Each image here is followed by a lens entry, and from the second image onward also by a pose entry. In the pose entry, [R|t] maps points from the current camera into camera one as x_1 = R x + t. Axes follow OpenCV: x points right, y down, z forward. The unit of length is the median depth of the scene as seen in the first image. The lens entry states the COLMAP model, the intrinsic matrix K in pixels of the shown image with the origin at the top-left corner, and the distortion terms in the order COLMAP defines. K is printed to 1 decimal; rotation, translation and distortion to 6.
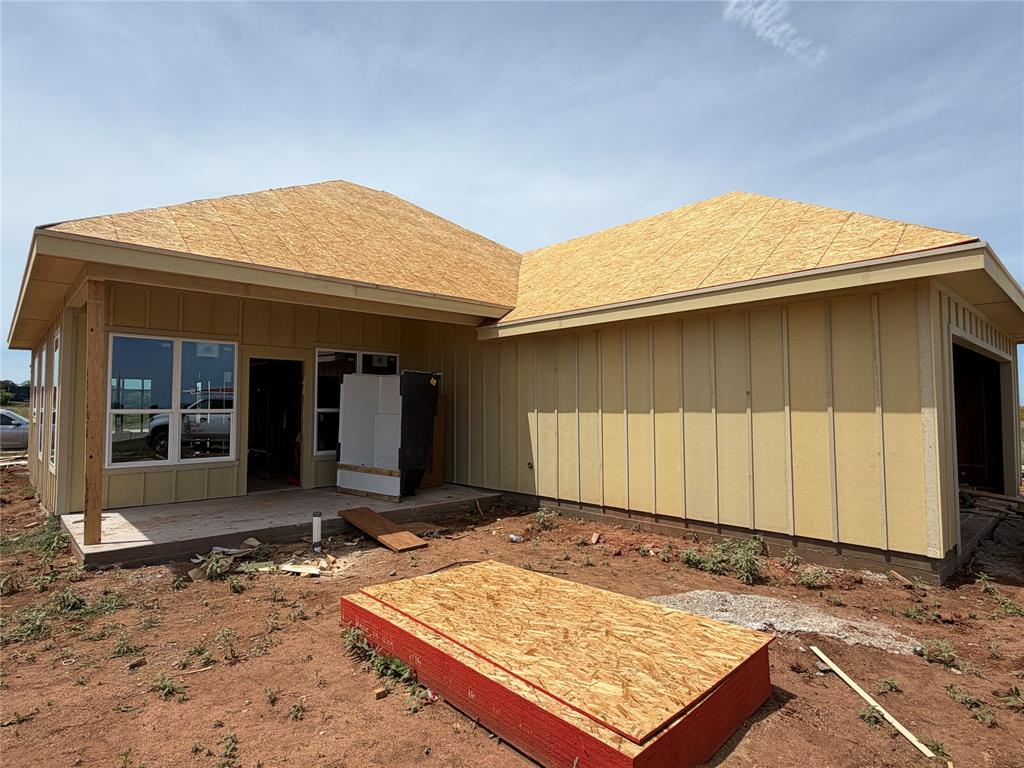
lens RADIAL K [[557.6, 0, 509.0], [0, 557.6, 383.5], [0, 0, 1]] dist [0.011340, -0.000326]
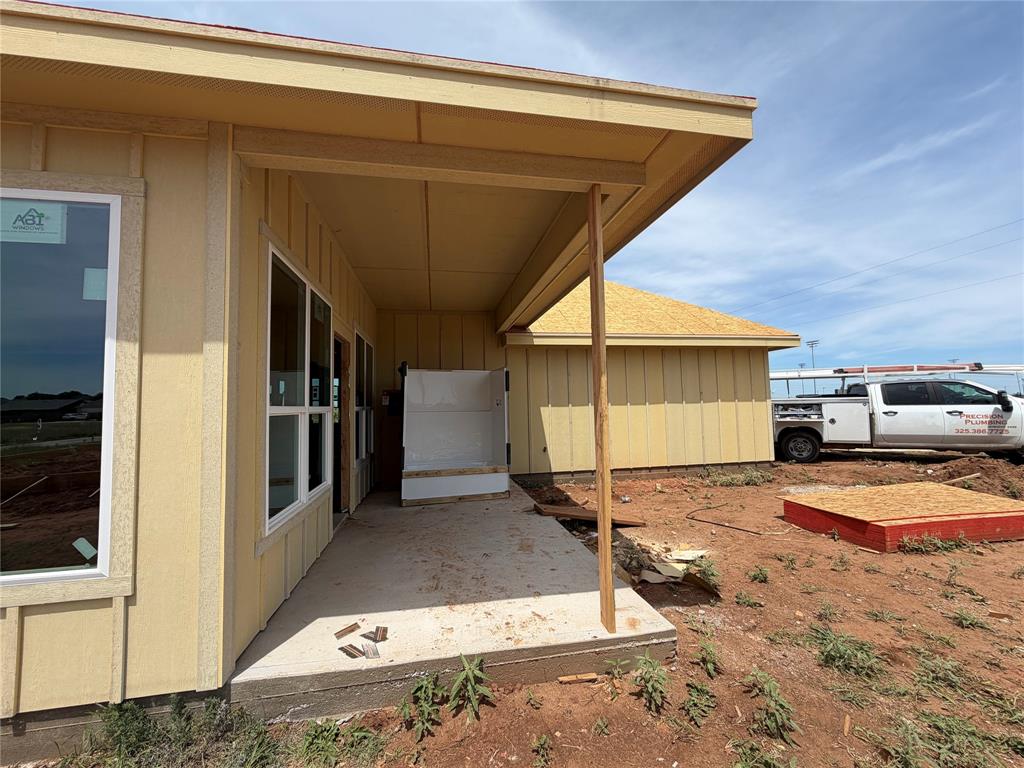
lens RADIAL K [[408.9, 0, 512.9], [0, 408.9, 381.1], [0, 0, 1]] dist [0.000361, 0.000574]
pose [[0.534362, 0.043281, 0.844147, -0.965055], [-0.017222, 0.999038, -0.040321, 0.039317], [-0.845080, 0.007008, 0.534594, 0.702907]]
